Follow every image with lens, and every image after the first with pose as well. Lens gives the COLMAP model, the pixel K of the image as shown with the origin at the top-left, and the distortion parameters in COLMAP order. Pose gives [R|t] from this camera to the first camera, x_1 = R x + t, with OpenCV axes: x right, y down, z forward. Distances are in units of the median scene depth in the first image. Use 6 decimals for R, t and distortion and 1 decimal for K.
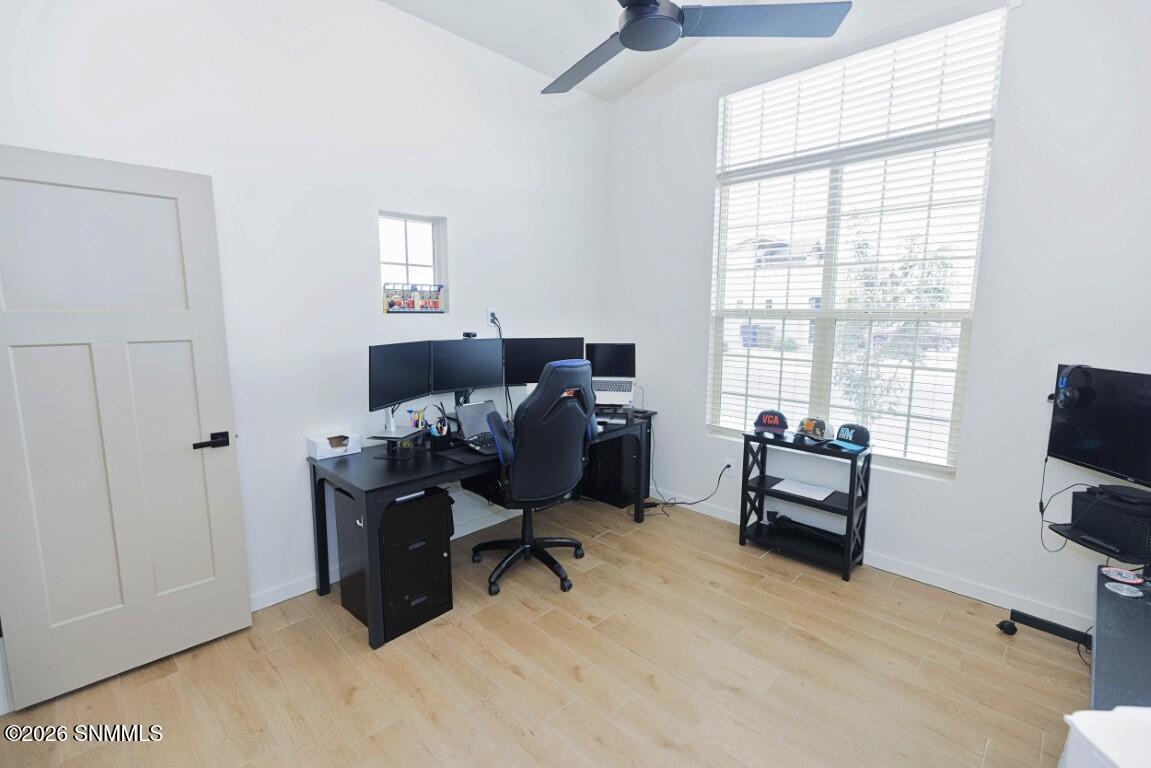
lens RADIAL K [[515.2, 0, 574.9], [0, 515.2, 382.0], [0, 0, 1]] dist [0.006625, 0.000635]
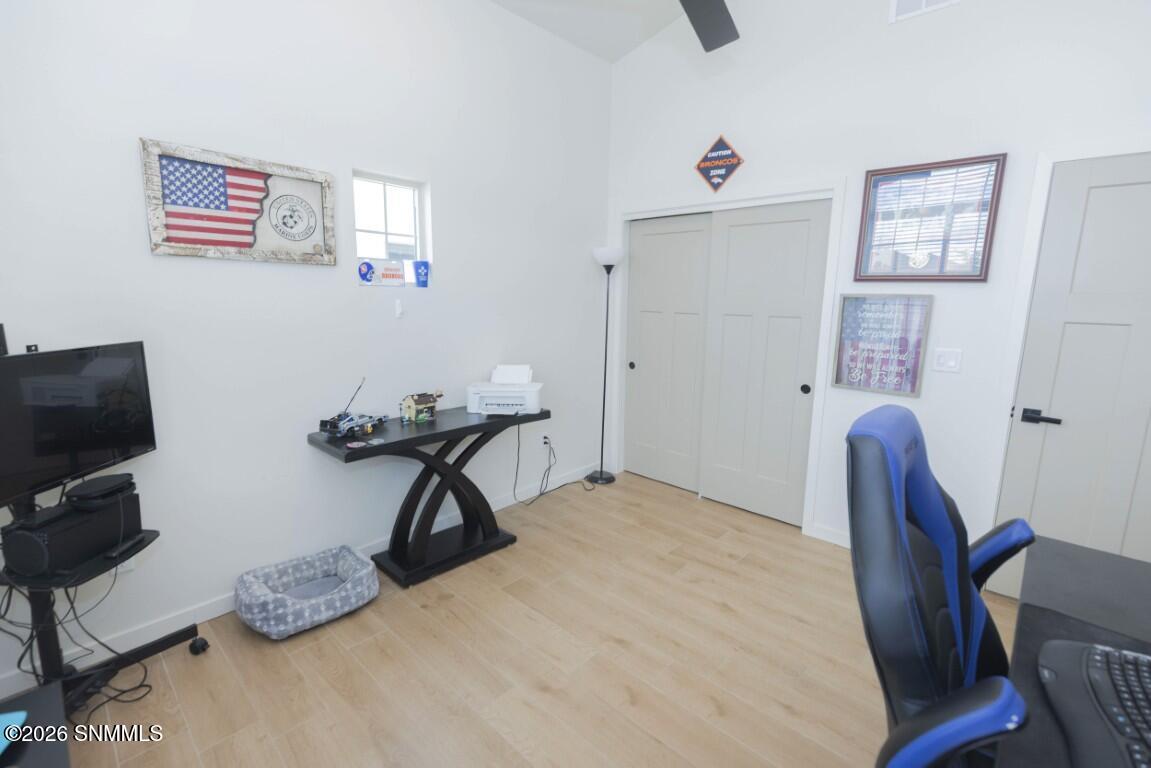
lens RADIAL K [[515.2, 0, 575.6], [0, 515.2, 382.7], [0, 0, 1]] dist [0.006625, 0.000635]
pose [[-0.999412, -0.013876, -0.031366, 0.291483], [-0.022826, 0.951658, 0.306311, -0.223991], [0.025599, 0.306846, -0.951415, 1.728654]]
